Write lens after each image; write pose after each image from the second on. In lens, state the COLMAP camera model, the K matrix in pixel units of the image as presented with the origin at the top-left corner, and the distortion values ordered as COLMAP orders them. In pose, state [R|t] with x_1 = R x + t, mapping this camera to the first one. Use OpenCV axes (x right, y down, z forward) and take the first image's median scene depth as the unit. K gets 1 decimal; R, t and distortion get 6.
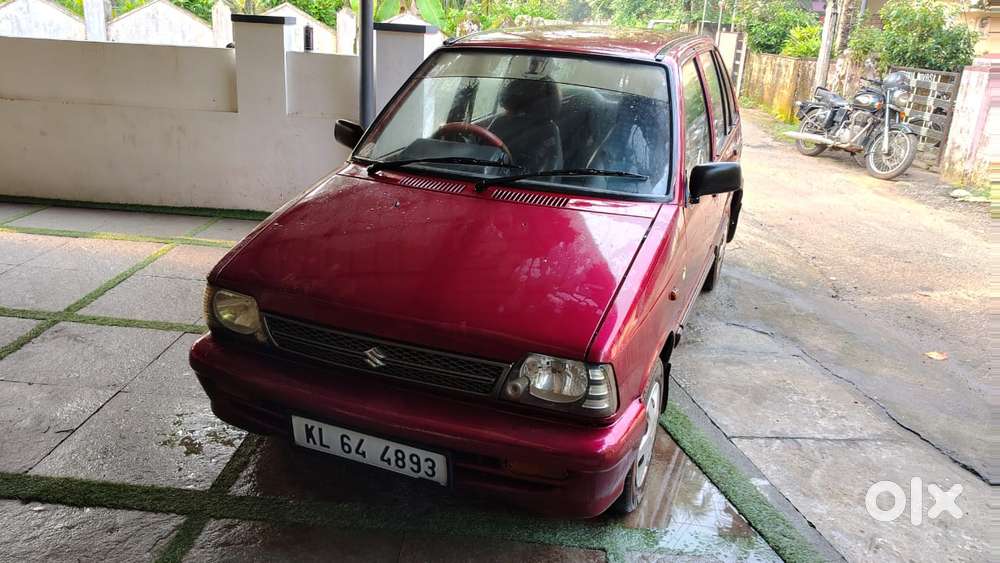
lens RADIAL K [[763.8, 0, 502.0], [0, 763.8, 267.4], [0, 0, 1]] dist [0.016782, -0.057324]
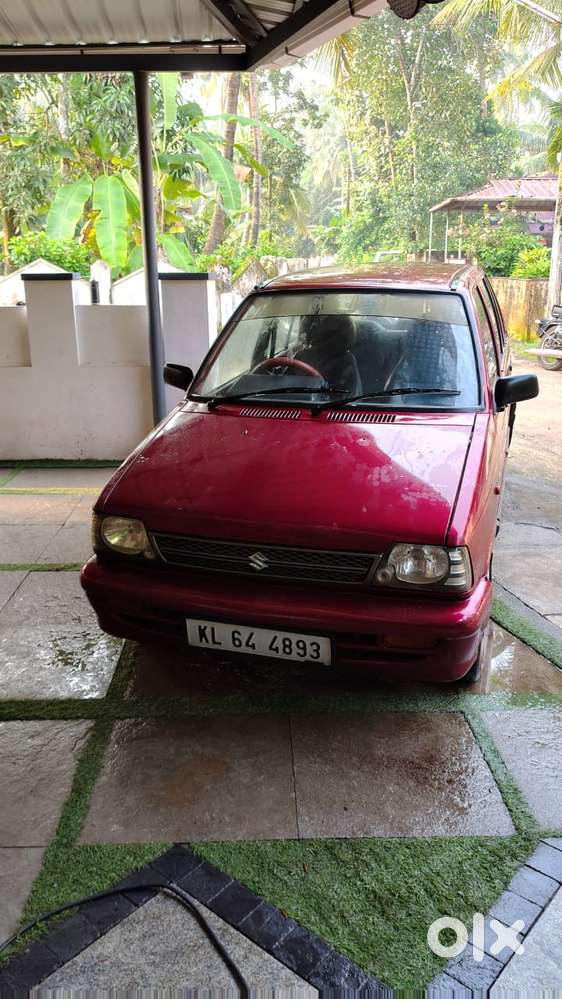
lens RADIAL K [[760.6, 0, 281.7], [0, 760.6, 495.8], [0, 0, 1]] dist [0.044595, -0.122366]
pose [[0.995341, -0.081420, 0.051635, -0.144602], [0.082056, 0.996574, -0.010303, 0.026876], [-0.050619, 0.014492, 0.998613, -0.124987]]
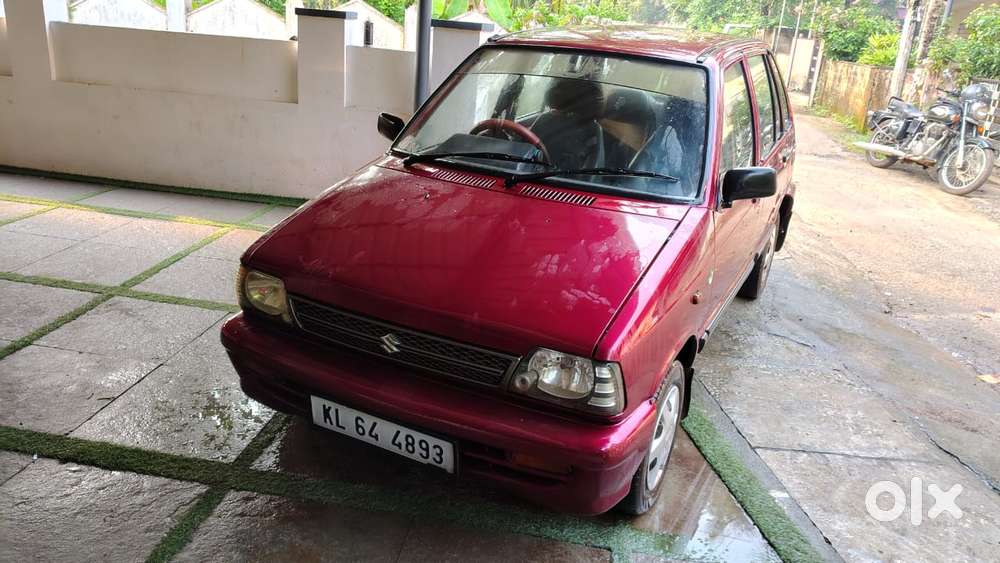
lens RADIAL K [[763.8, 0, 502.0], [0, 763.8, 267.4], [0, 0, 1]] dist [0.016782, -0.057324]
pose [[0.995380, 0.048415, -0.082912, 0.049230], [-0.048427, 0.998825, 0.001868, 0.005291], [0.082905, 0.002156, 0.996555, -0.007197]]
